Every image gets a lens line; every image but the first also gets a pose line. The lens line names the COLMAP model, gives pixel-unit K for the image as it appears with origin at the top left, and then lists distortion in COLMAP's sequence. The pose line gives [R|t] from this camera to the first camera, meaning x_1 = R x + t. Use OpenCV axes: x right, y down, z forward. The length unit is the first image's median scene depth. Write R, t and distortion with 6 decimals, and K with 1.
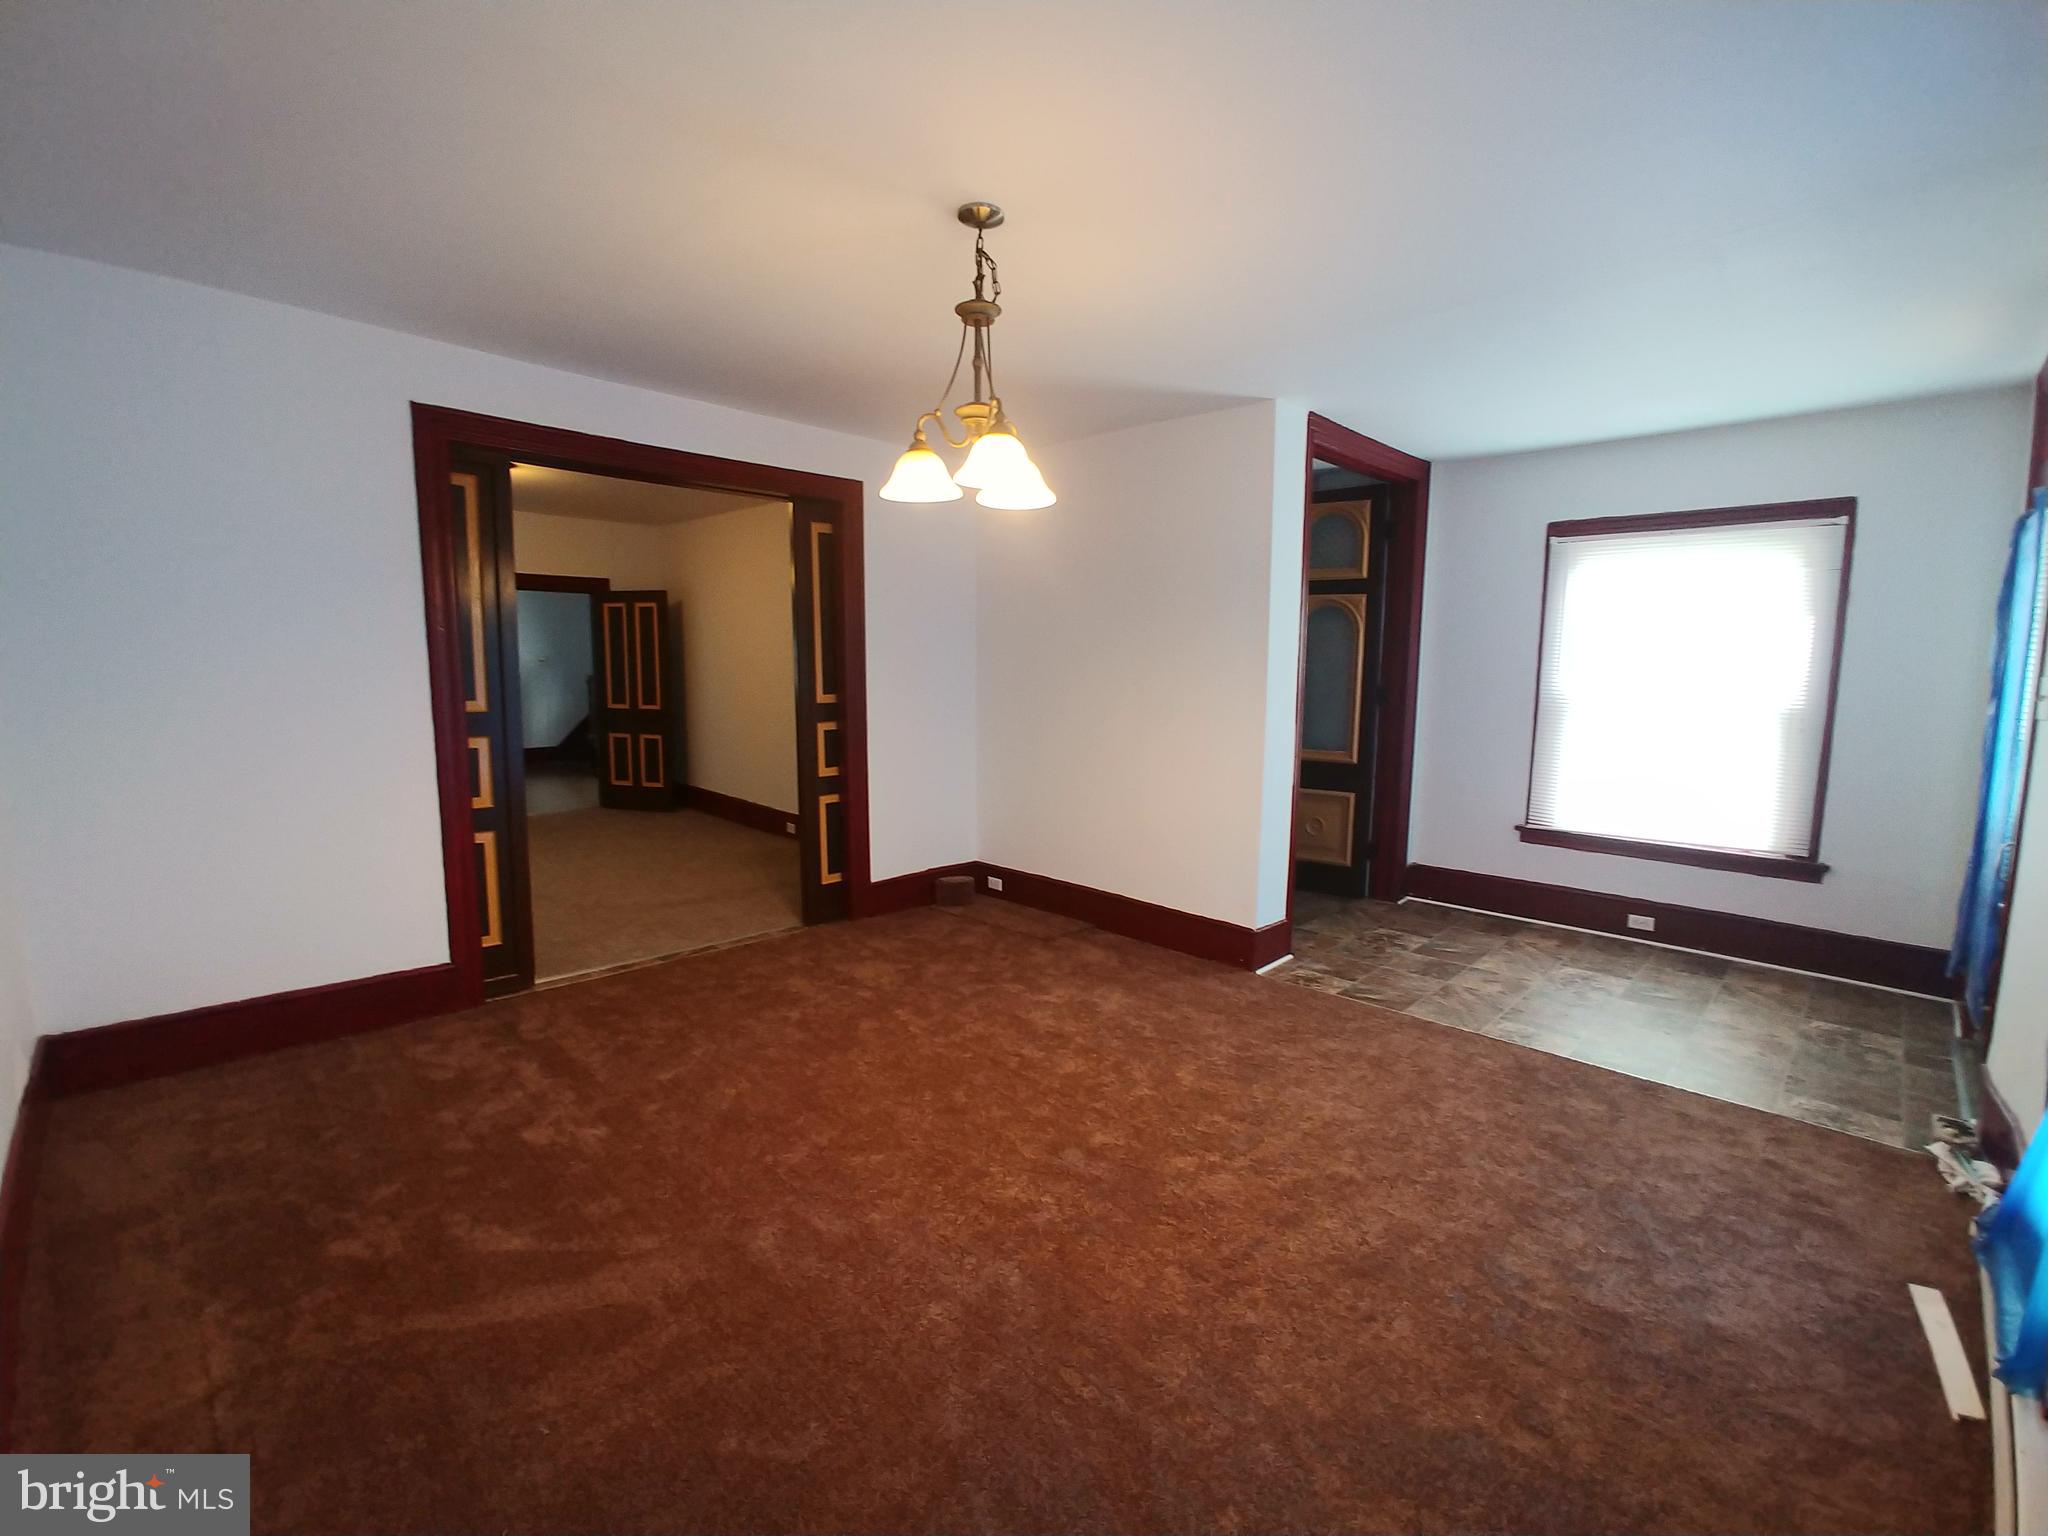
lens RADIAL K [[900.8, 0, 1028.3], [0, 900.8, 766.9], [0, 0, 1]] dist [-0.019633, 0.007084]
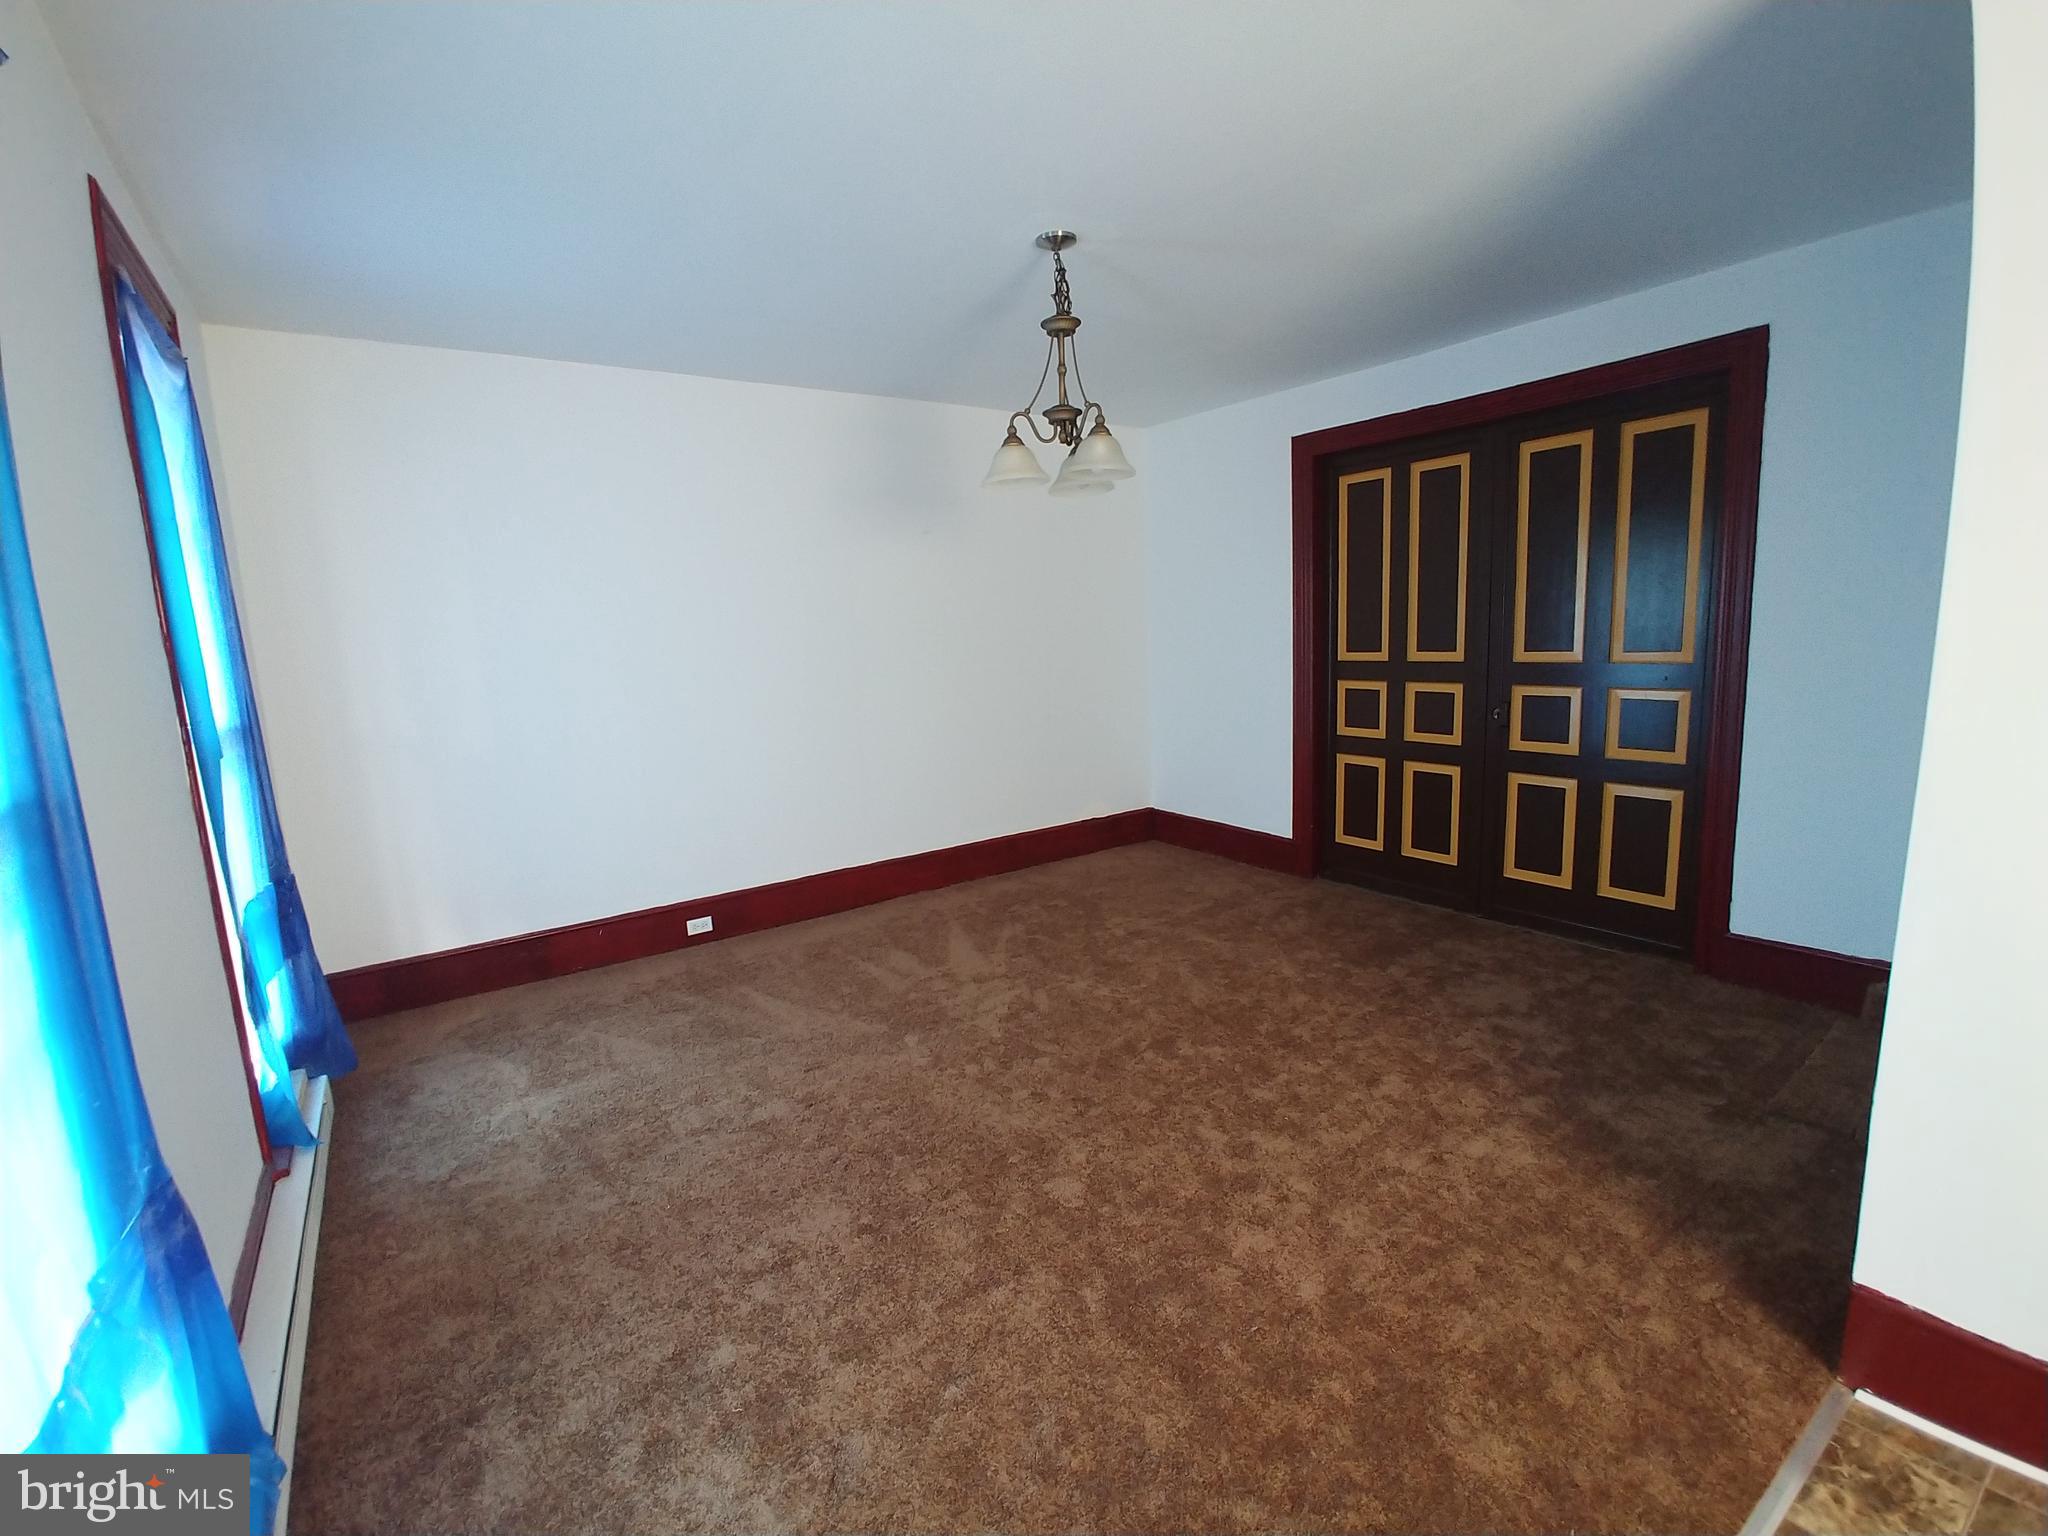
lens RADIAL K [[900.8, 0, 1022.0], [0, 900.8, 747.8], [0, 0, 1]] dist [-0.019633, 0.007084]
pose [[-0.179969, 0.121748, -0.976109, 0.654298], [-0.080473, 0.987163, 0.137964, -0.067294], [0.980375, 0.103380, -0.167861, 0.683883]]
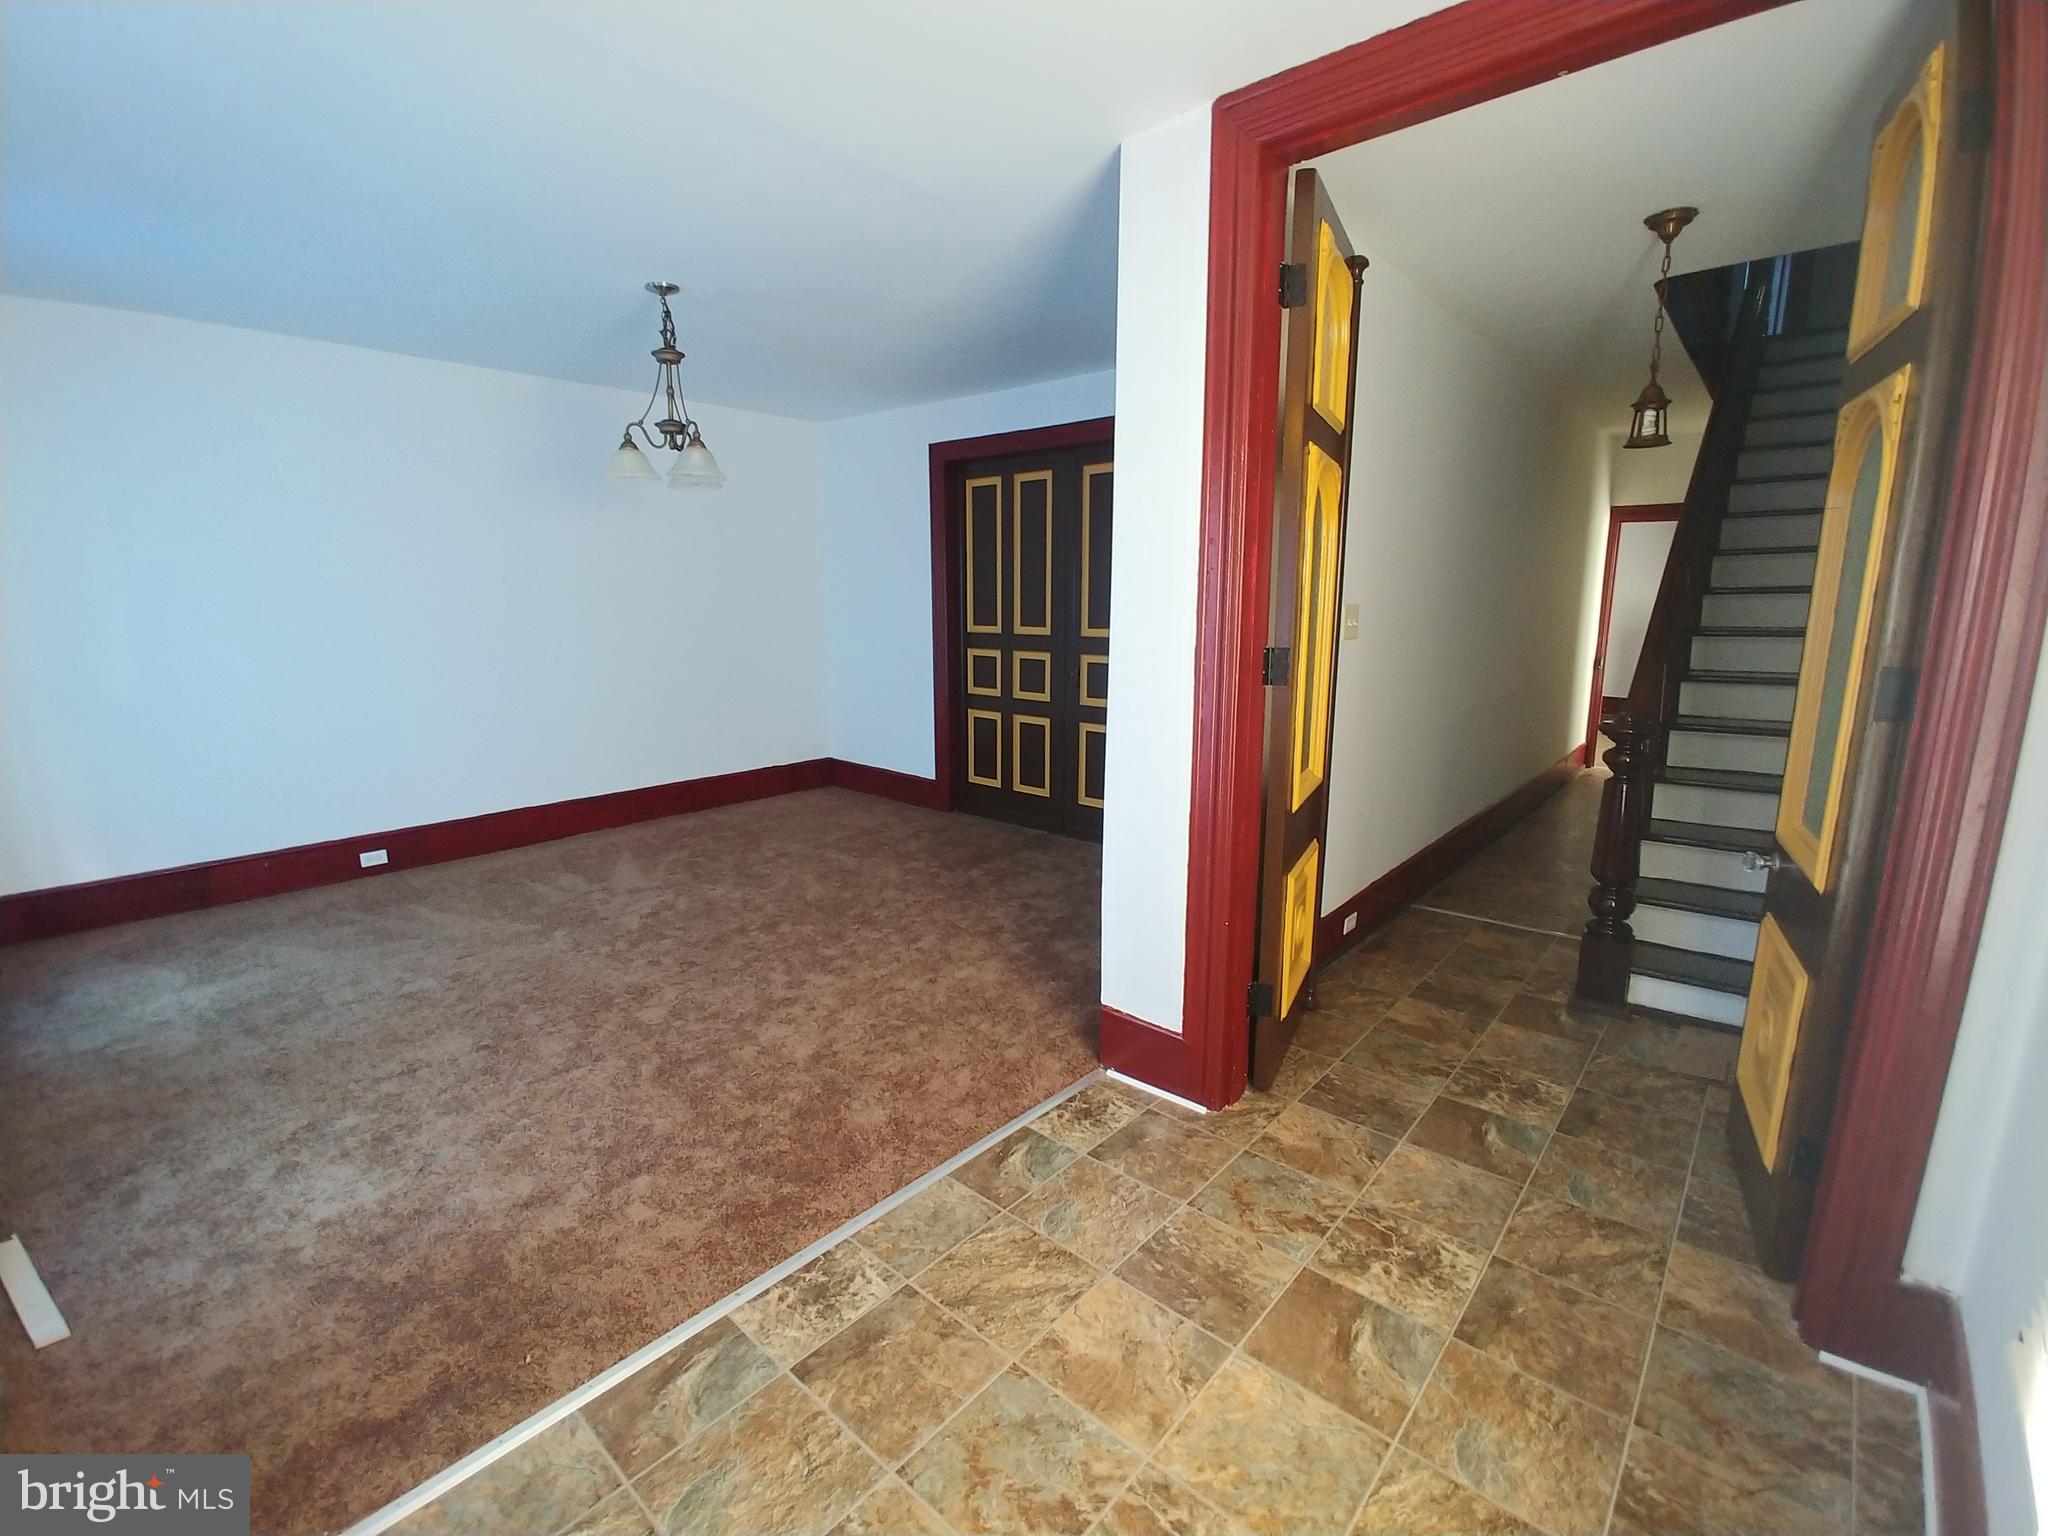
lens RADIAL K [[900.8, 0, 1044.2], [0, 900.8, 771.6], [0, 0, 1]] dist [-0.019633, 0.007084]
pose [[0.068241, 0.182029, -0.980922, 0.854505], [-0.118818, 0.977699, 0.173165, -0.094218], [0.990568, 0.104734, 0.088347, 0.869418]]
